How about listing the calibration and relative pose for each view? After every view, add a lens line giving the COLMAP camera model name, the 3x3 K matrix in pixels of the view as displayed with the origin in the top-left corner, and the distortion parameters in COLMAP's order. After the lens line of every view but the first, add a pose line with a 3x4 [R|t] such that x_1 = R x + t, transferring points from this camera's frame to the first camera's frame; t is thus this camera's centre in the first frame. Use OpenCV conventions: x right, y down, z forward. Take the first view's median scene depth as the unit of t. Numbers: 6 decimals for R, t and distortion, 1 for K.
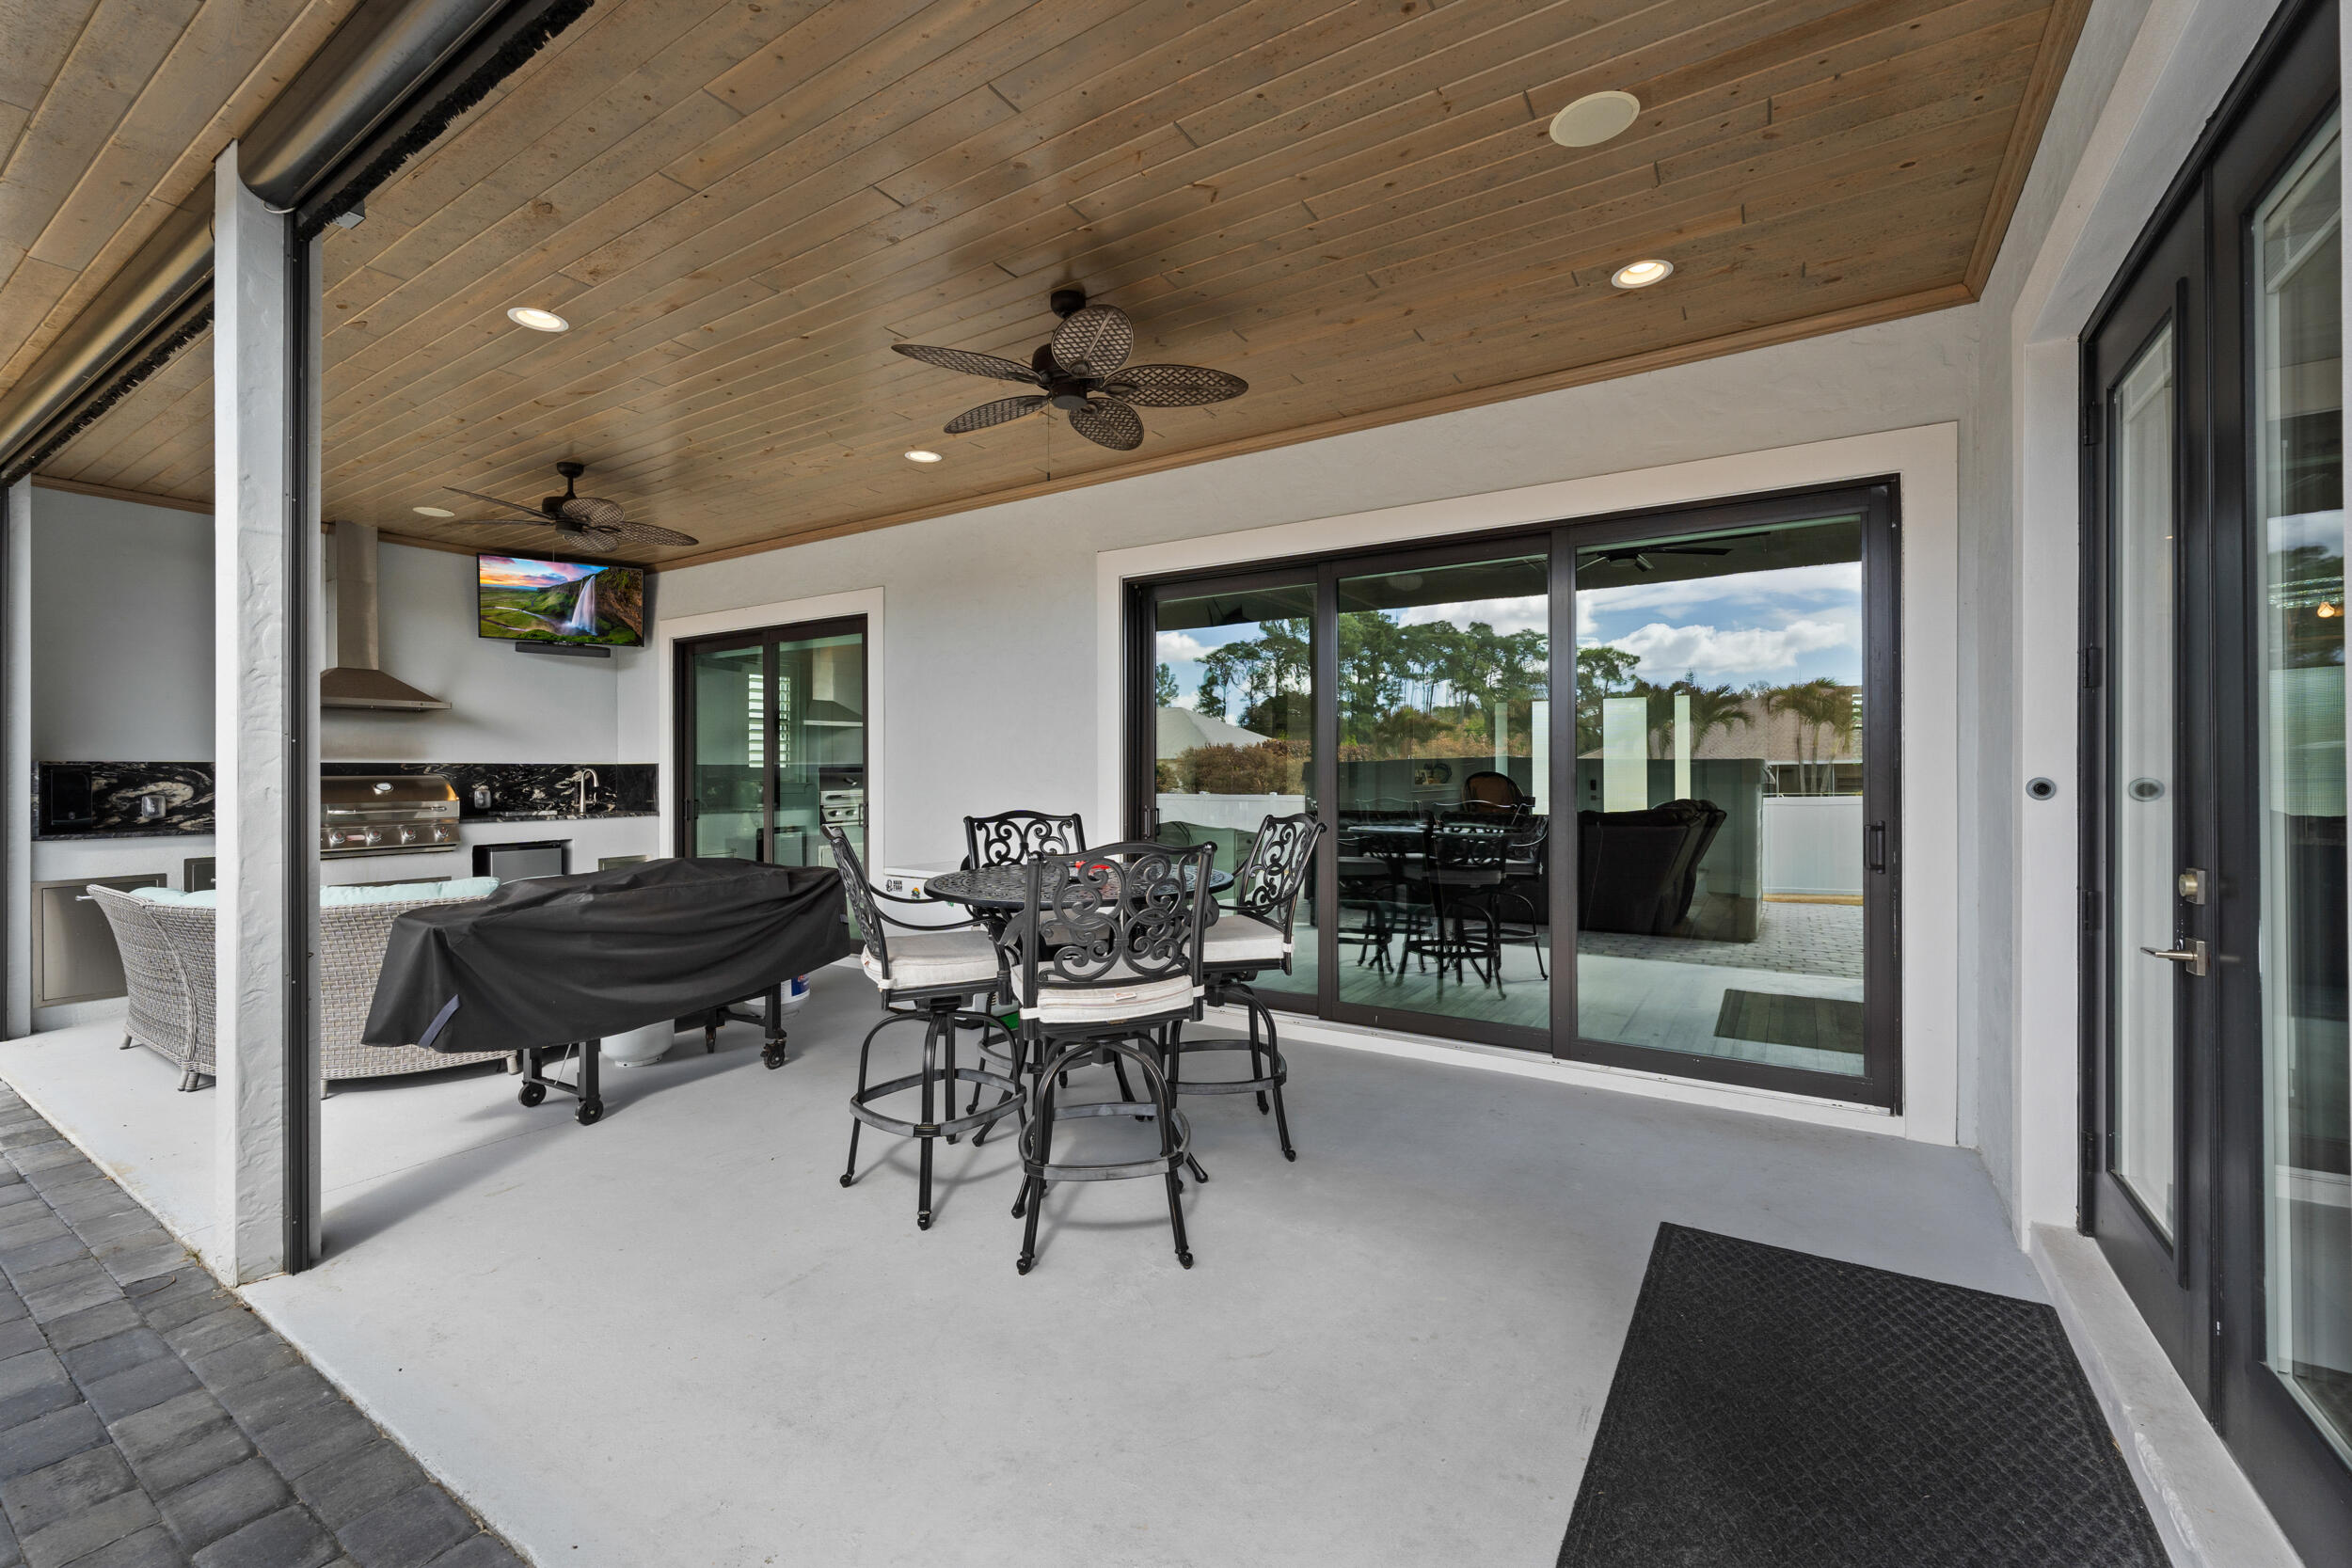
lens RADIAL K [[958.4, 0, 1165.5], [0, 958.4, 779.8], [0, 0, 1]] dist [-0.000299, -0.000672]
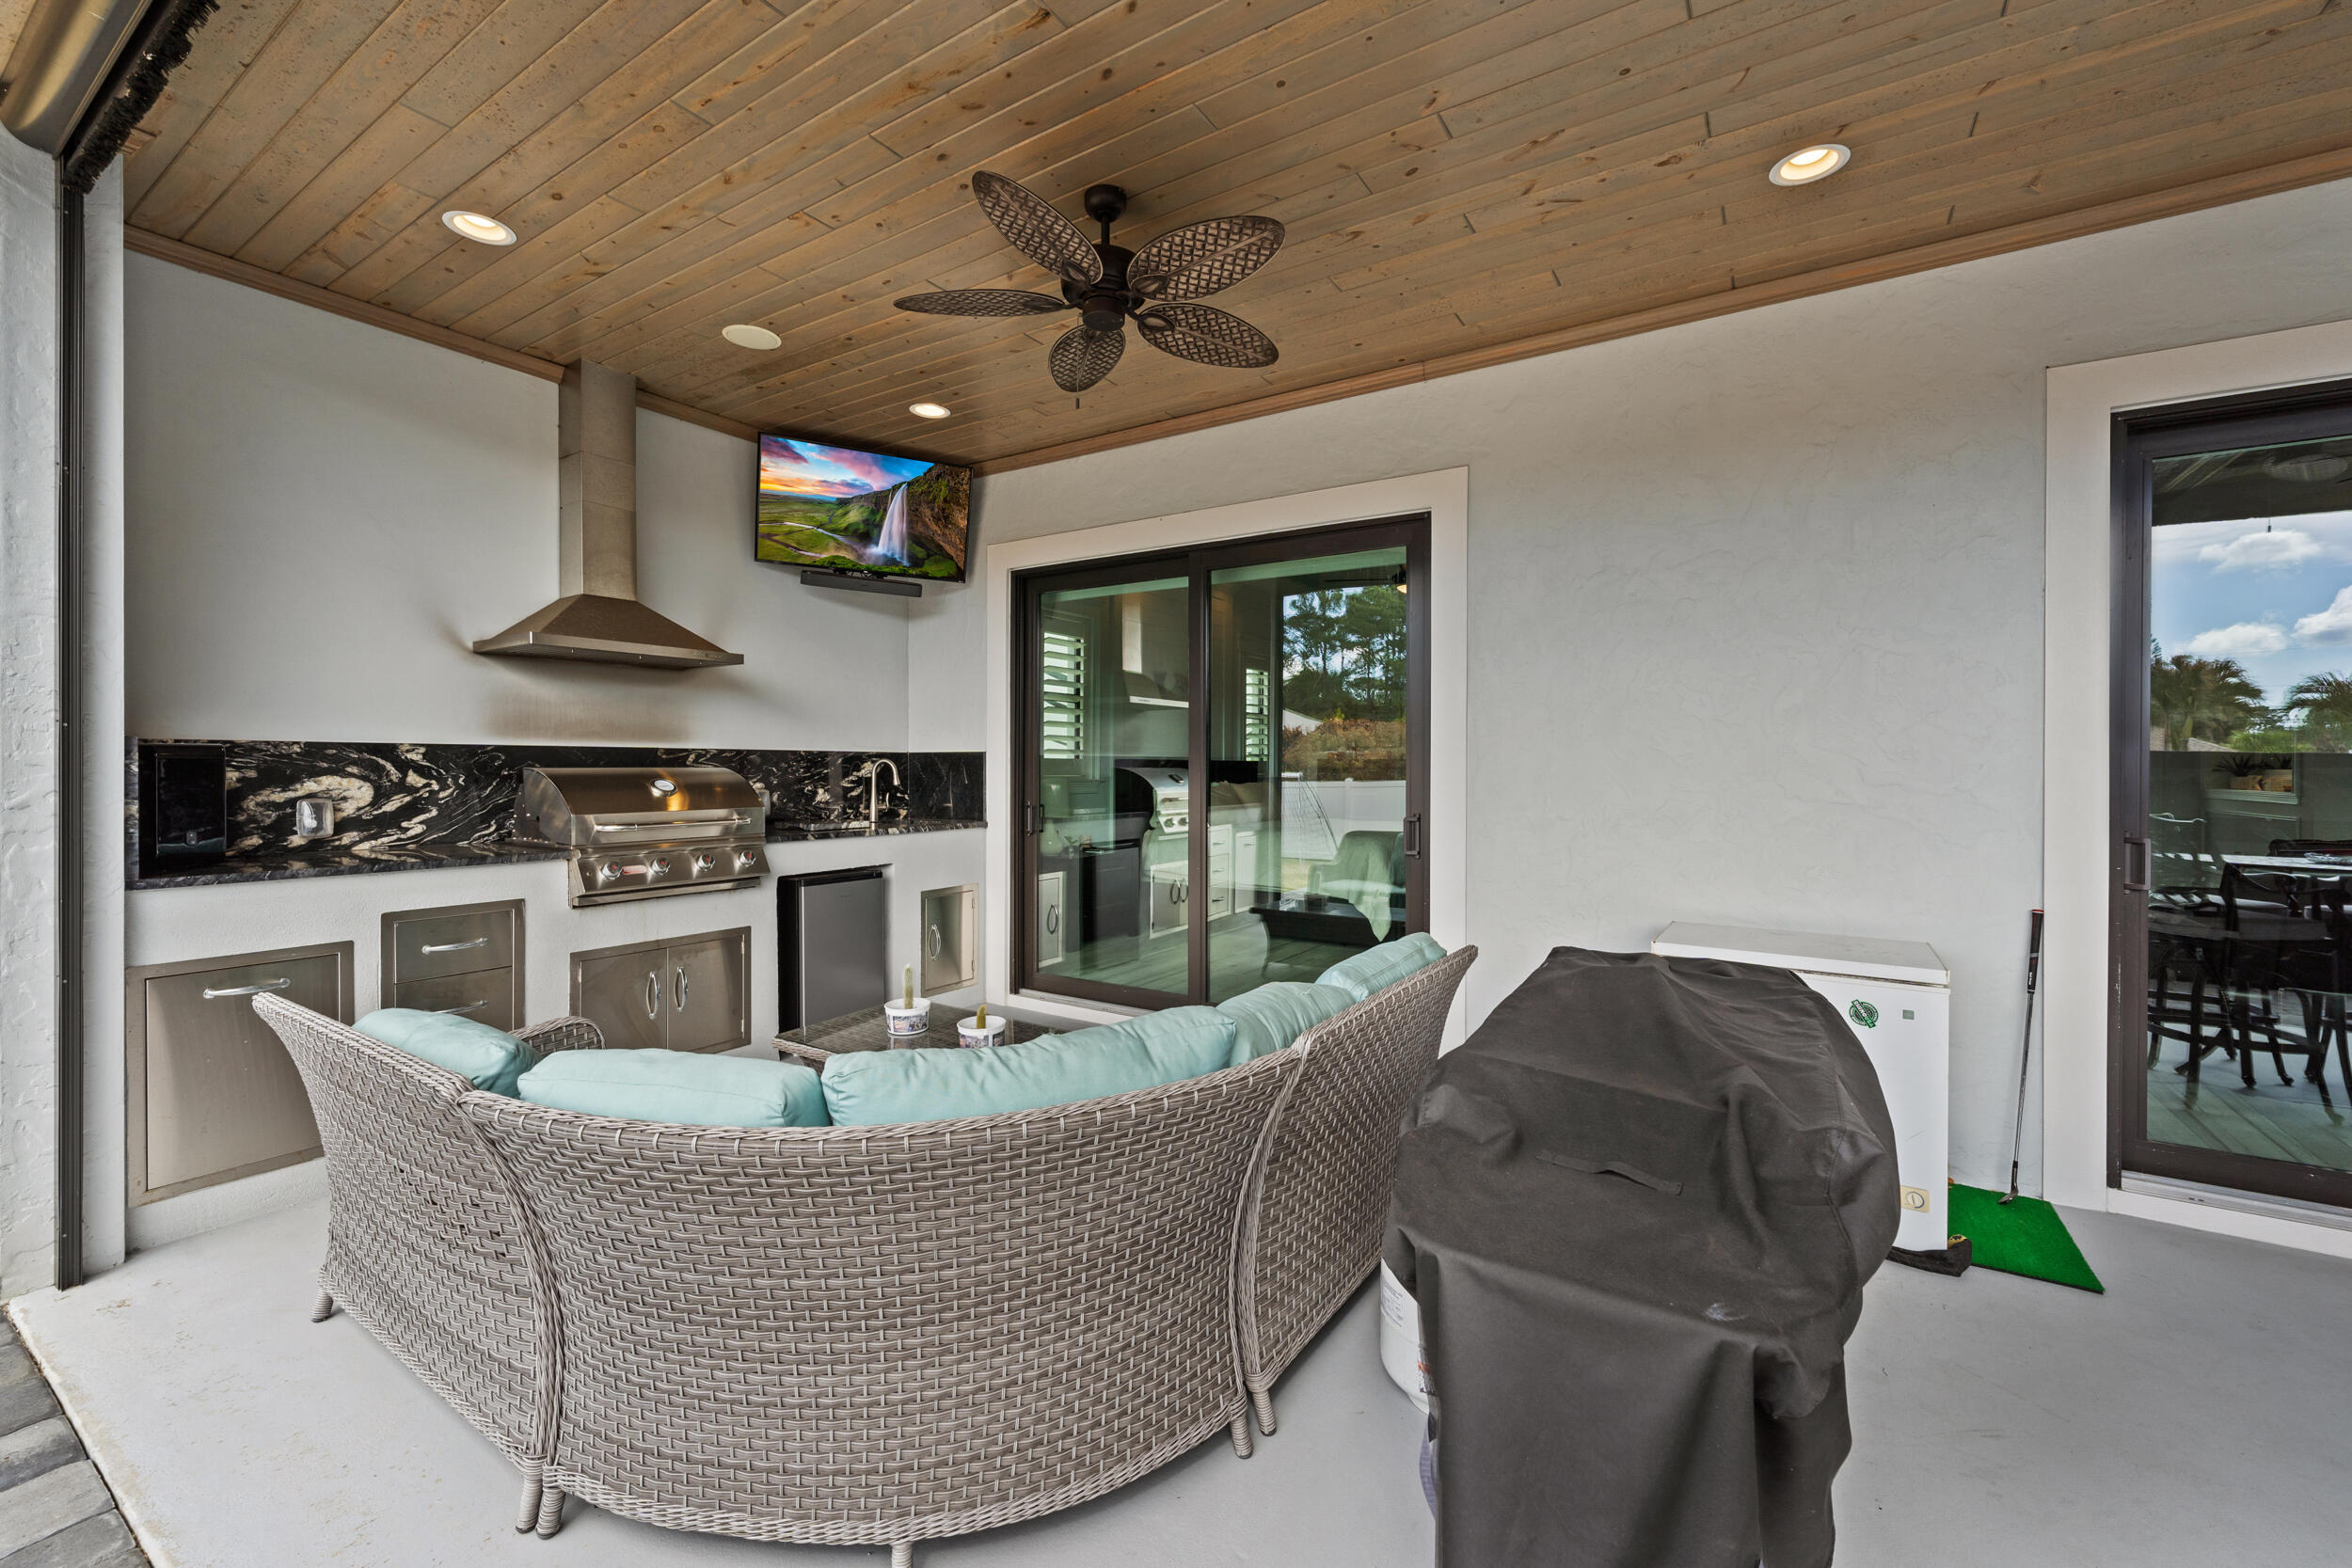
lens RADIAL K [[958.4, 0, 1193.7], [0, 958.4, 774.7], [0, 0, 1]] dist [-0.000299, -0.000672]
pose [[0.999984, 0.002514, -0.005106, -0.405010], [-0.002530, 0.999992, -0.002998, 0.001097], [0.005099, 0.003011, 0.999982, 0.324503]]
